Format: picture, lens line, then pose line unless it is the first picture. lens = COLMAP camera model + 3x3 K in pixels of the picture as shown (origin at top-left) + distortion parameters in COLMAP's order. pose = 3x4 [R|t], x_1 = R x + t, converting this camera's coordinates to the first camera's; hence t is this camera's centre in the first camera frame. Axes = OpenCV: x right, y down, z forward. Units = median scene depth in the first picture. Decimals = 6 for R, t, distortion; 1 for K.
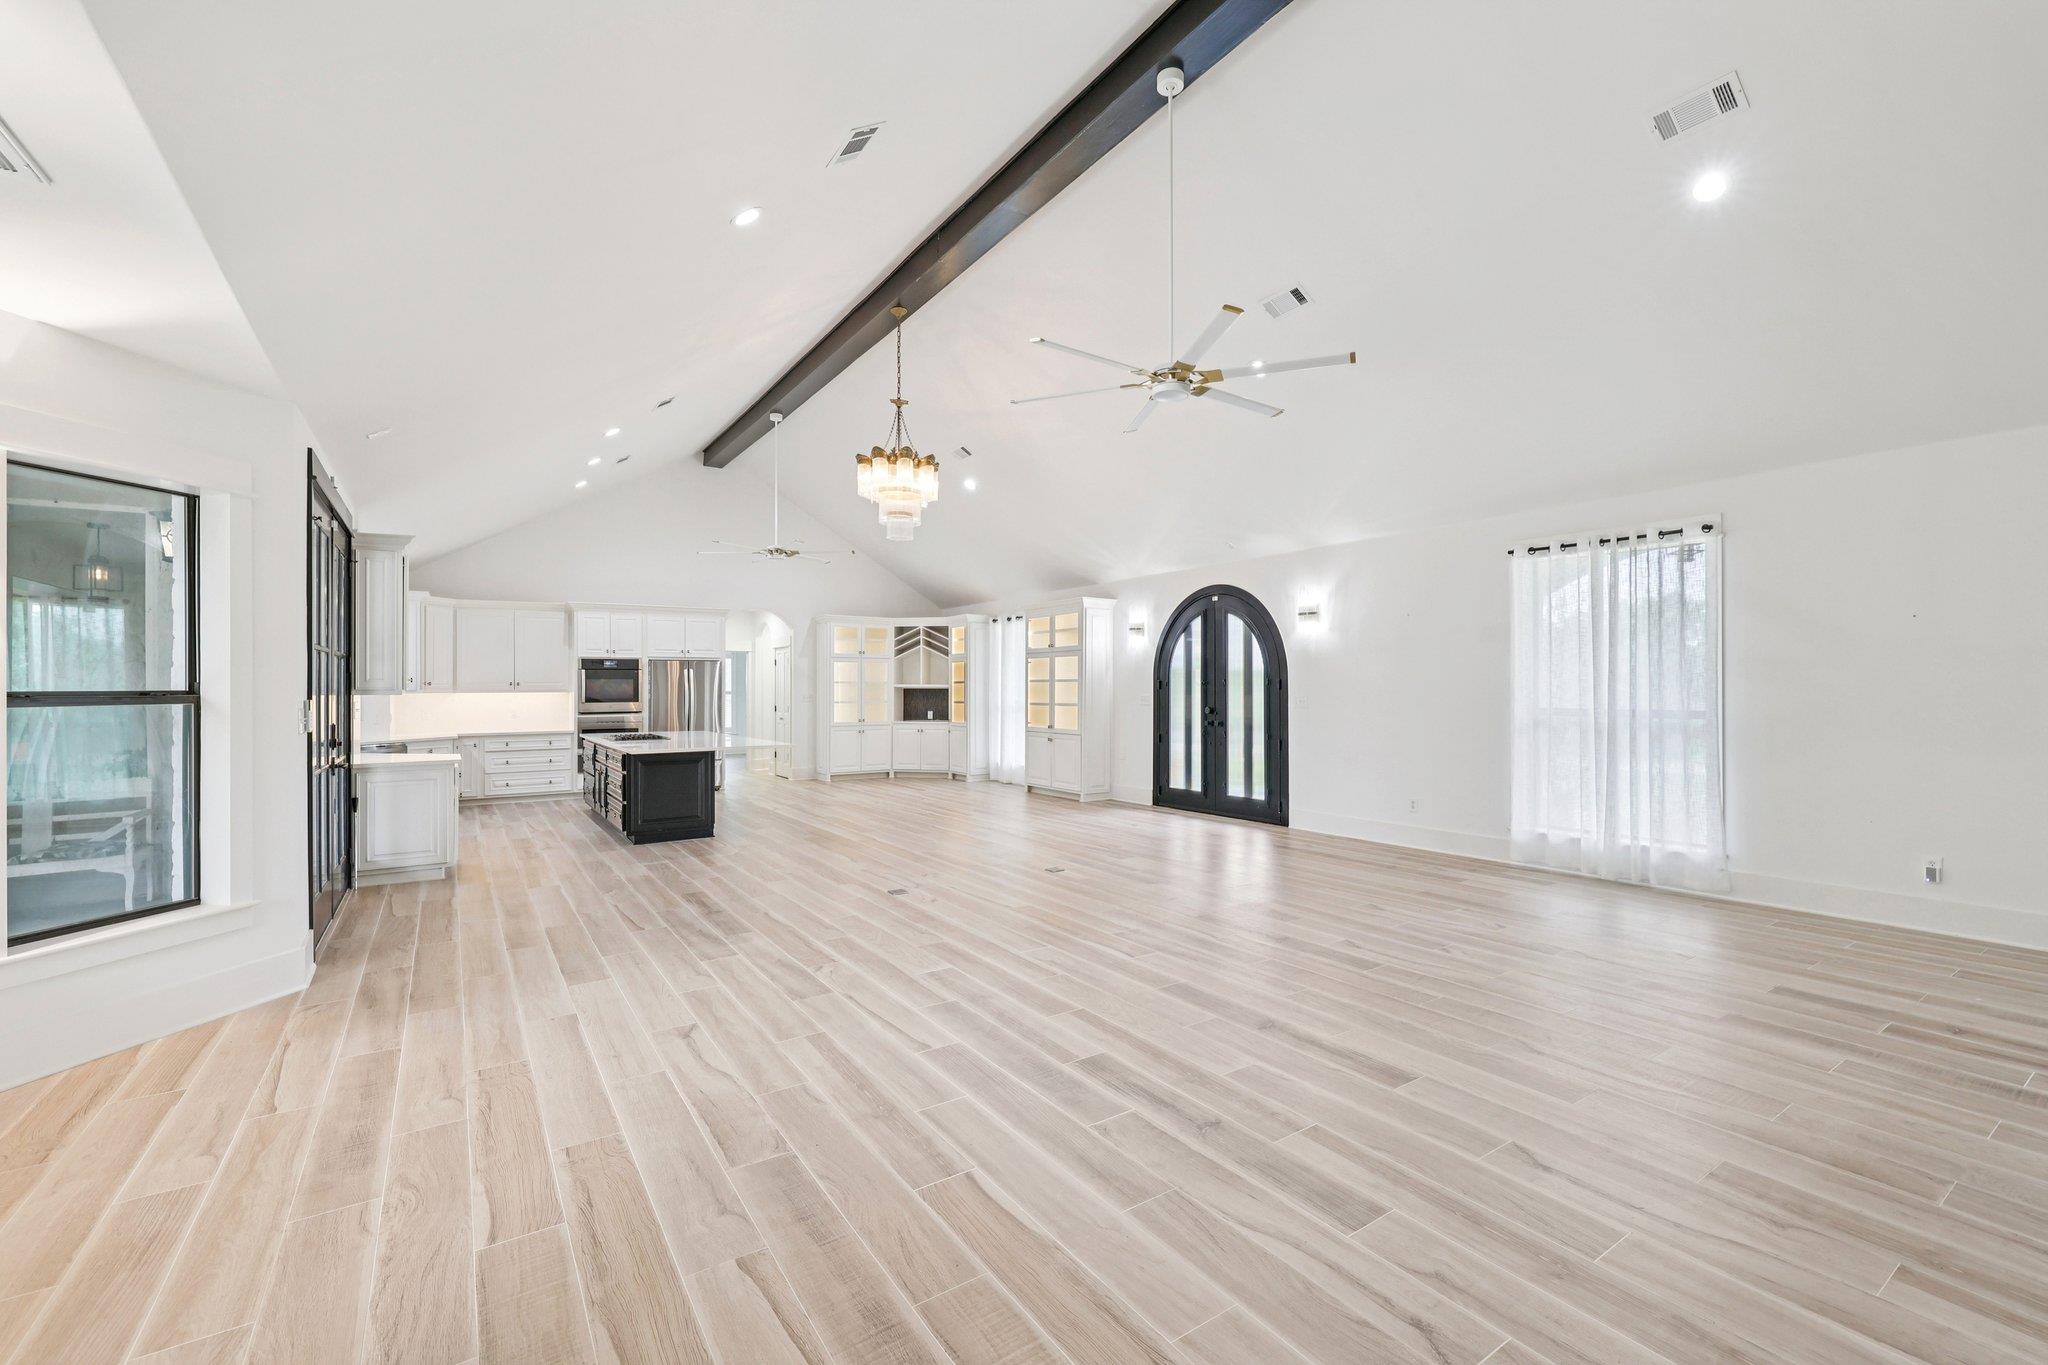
lens RADIAL K [[863.6, 0, 1035.5], [0, 863.6, 682.2], [0, 0, 1]] dist [-0.001596, 0.000184]
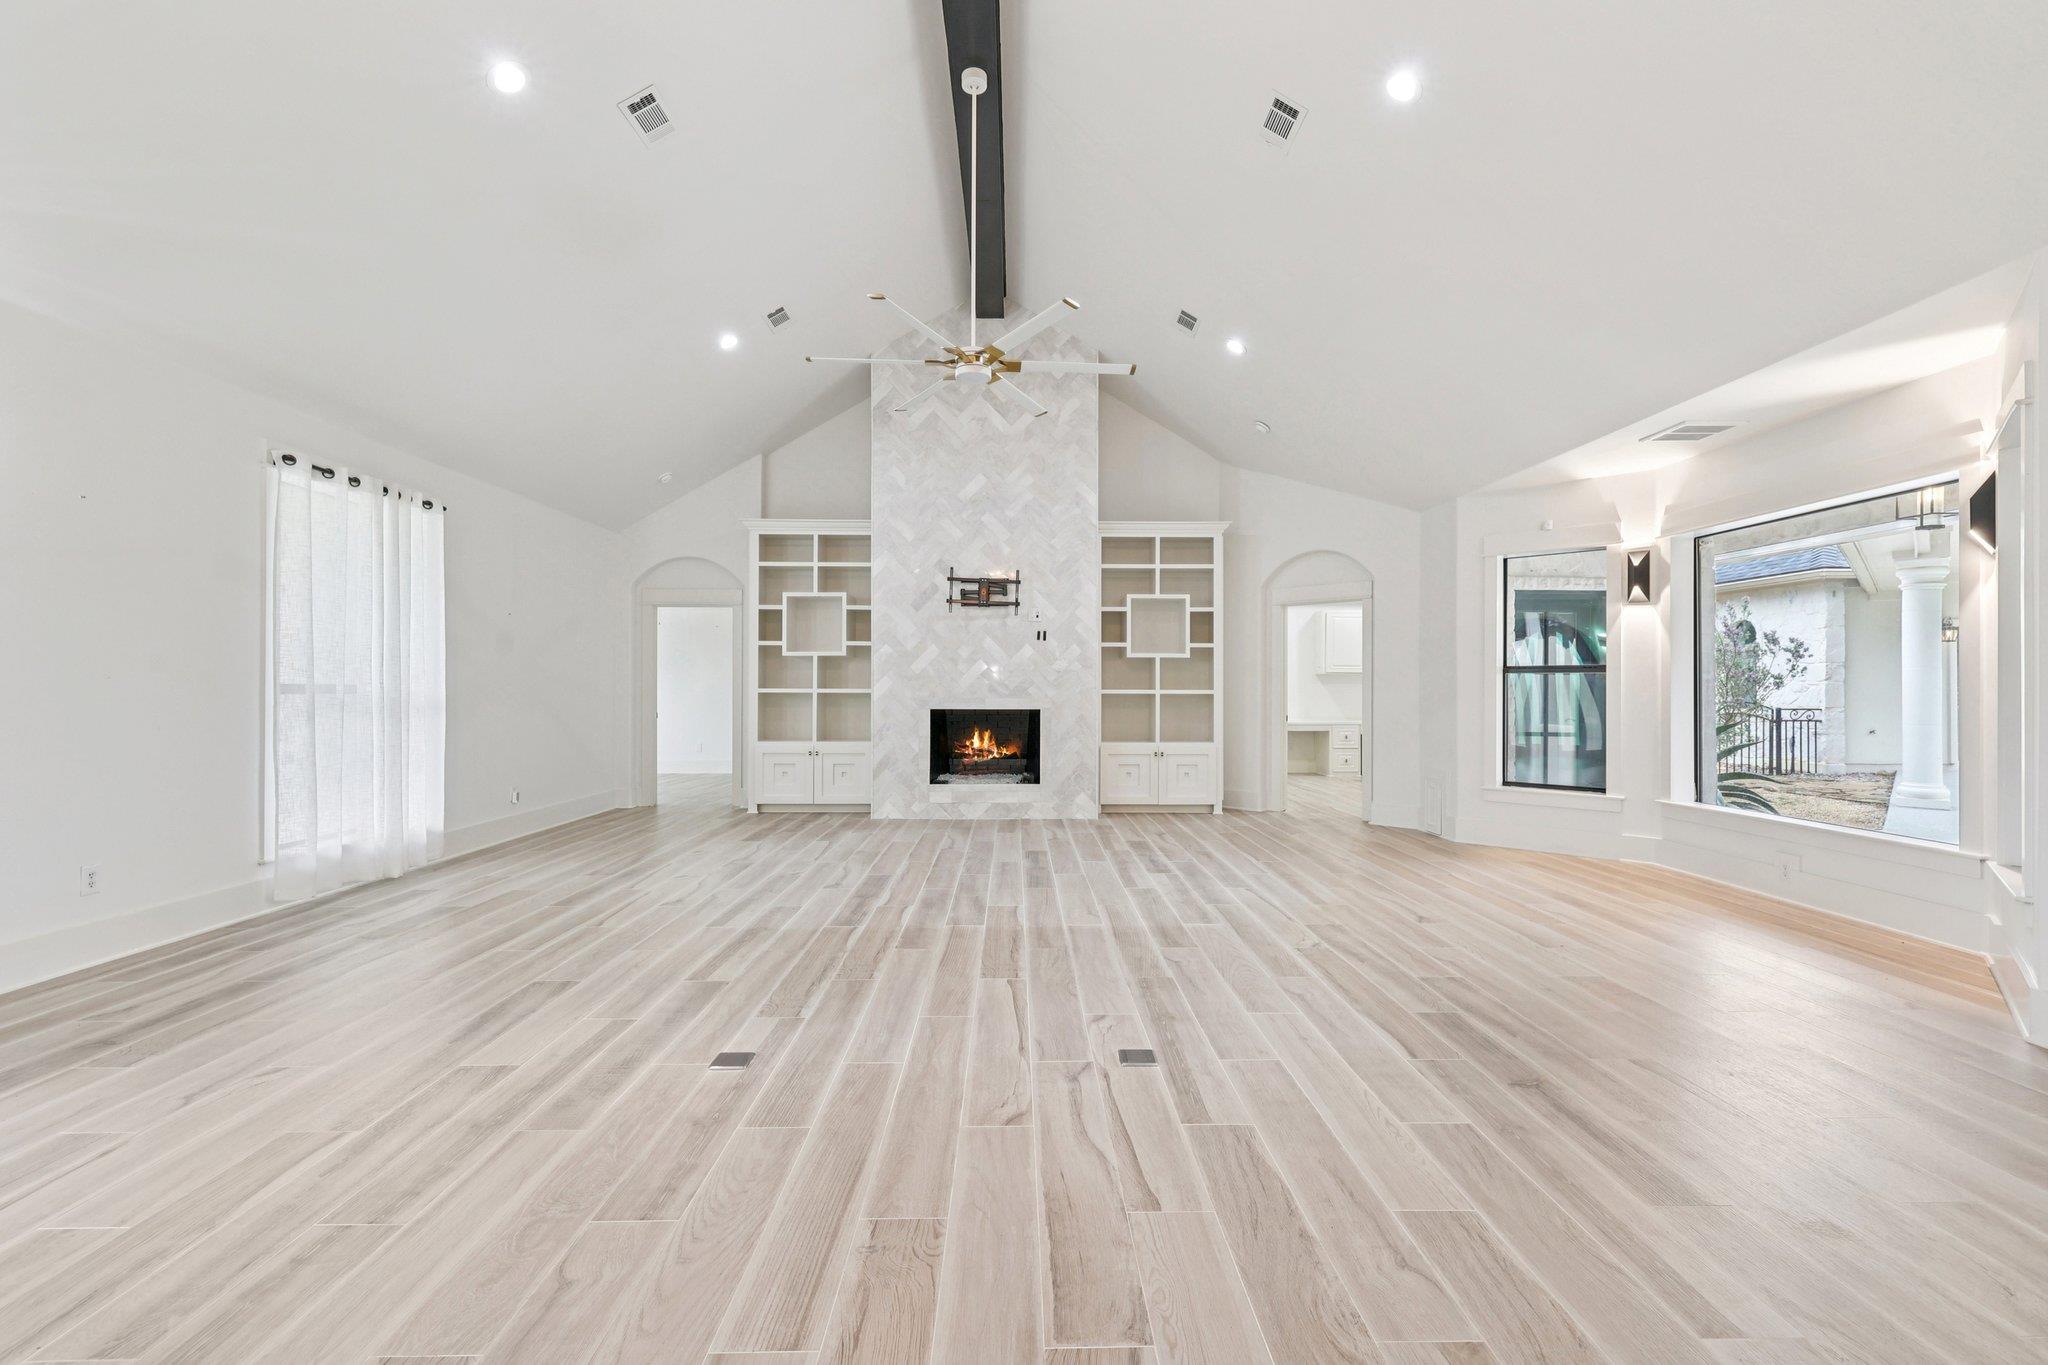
lens RADIAL K [[863.6, 0, 1031.1], [0, 863.6, 682.3], [0, 0, 1]] dist [-0.001596, 0.000184]
pose [[-0.835613, 0.006811, 0.549277, -0.201467], [-0.002050, 0.999878, -0.015517, 0.023339], [-0.549315, -0.014092, -0.835496, 0.773999]]
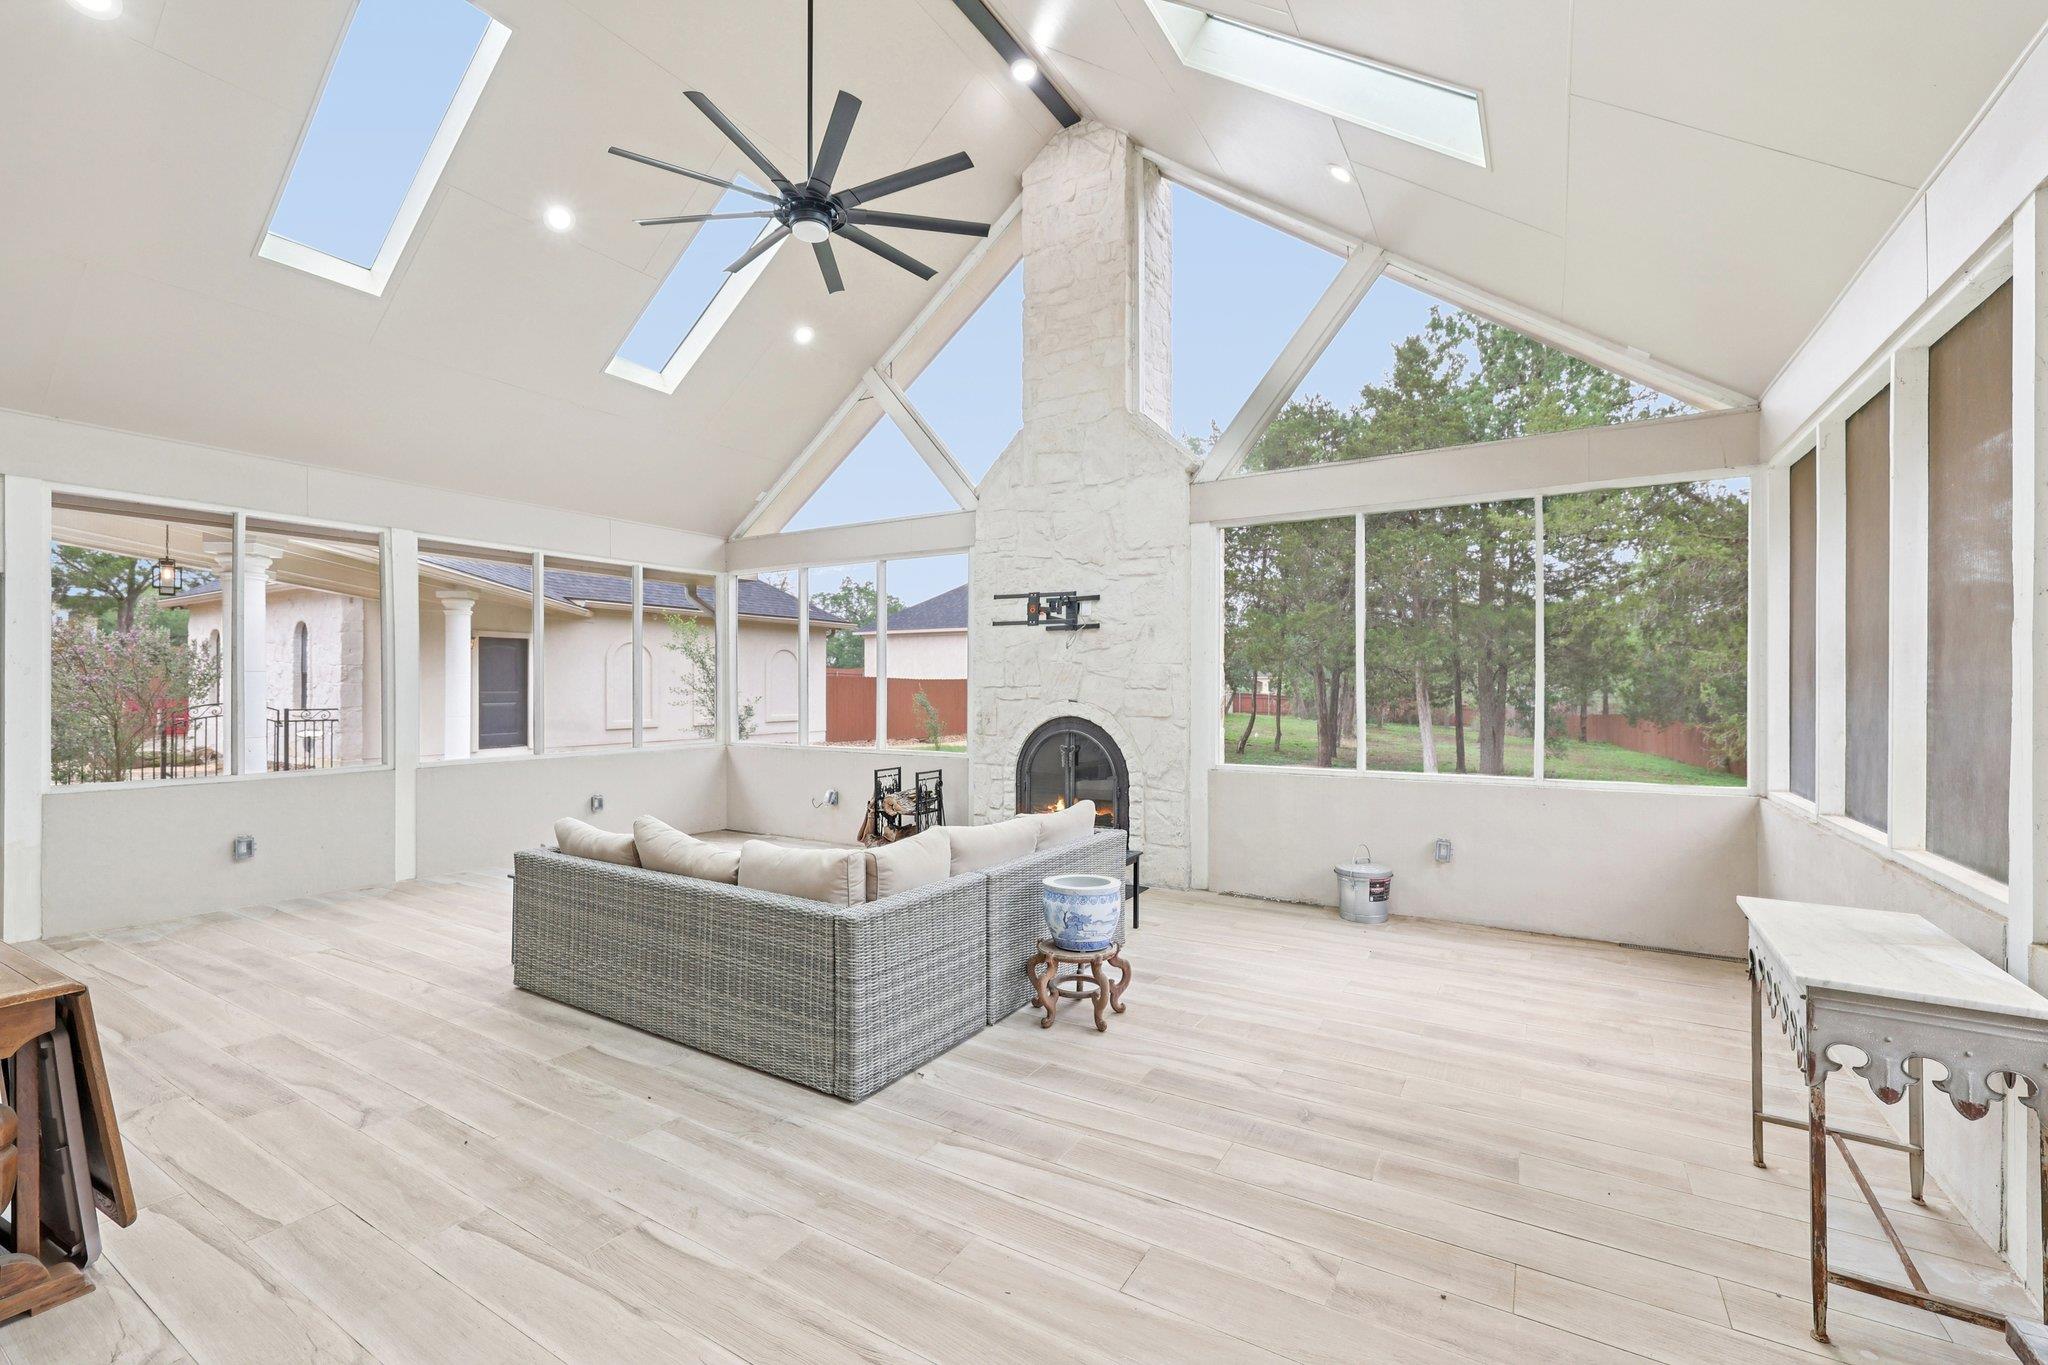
lens RADIAL K [[863.6, 0, 1022.3], [0, 863.6, 684.4], [0, 0, 1]] dist [-0.001596, 0.000184]
pose [[-0.911945, 0.003217, -0.410300, -0.865823], [0.006435, 0.999958, -0.006462, 0.018596], [0.410262, -0.008533, -0.911928, 0.740162]]
